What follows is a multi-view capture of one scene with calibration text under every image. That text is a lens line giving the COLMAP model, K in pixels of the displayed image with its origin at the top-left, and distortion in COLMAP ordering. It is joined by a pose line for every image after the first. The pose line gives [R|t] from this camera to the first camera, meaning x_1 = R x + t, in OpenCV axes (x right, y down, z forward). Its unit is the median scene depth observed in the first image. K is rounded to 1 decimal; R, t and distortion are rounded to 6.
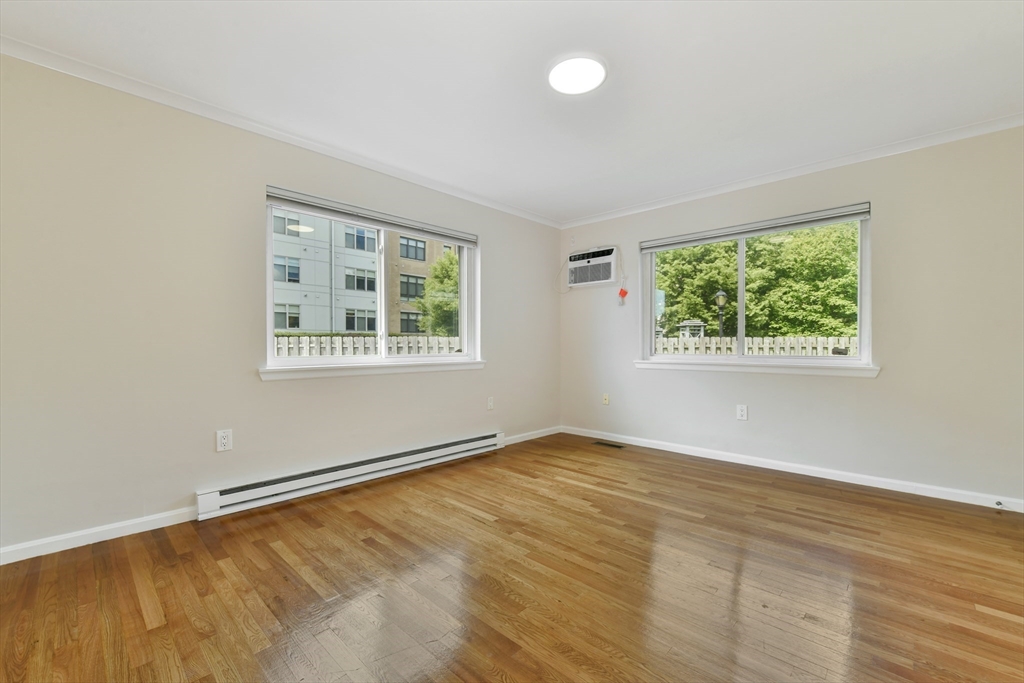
lens RADIAL K [[420.5, 0, 521.7], [0, 420.5, 347.3], [0, 0, 1]] dist [-0.002978, -0.000048]
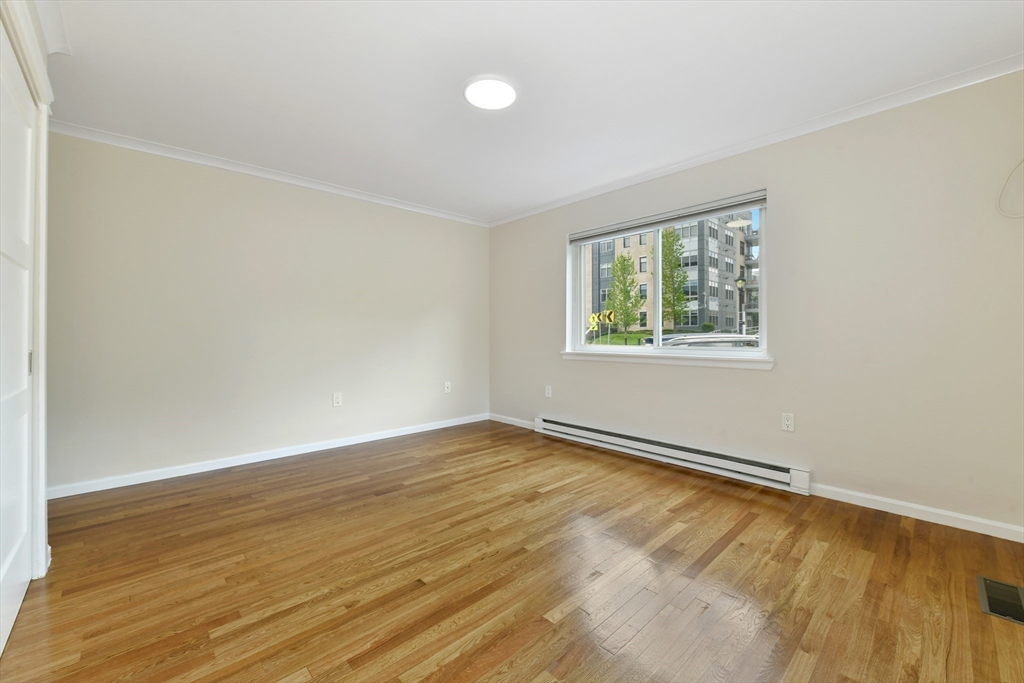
lens RADIAL K [[410.3, 0, 512.0], [0, 410.3, 341.5], [0, 0, 1]] dist [-0.001842, -0.000320]
pose [[-0.065634, 0.009267, -0.997801, 0.955110], [-0.005190, 0.999940, 0.009629, -0.004831], [0.997830, 0.005811, -0.065582, 0.912707]]
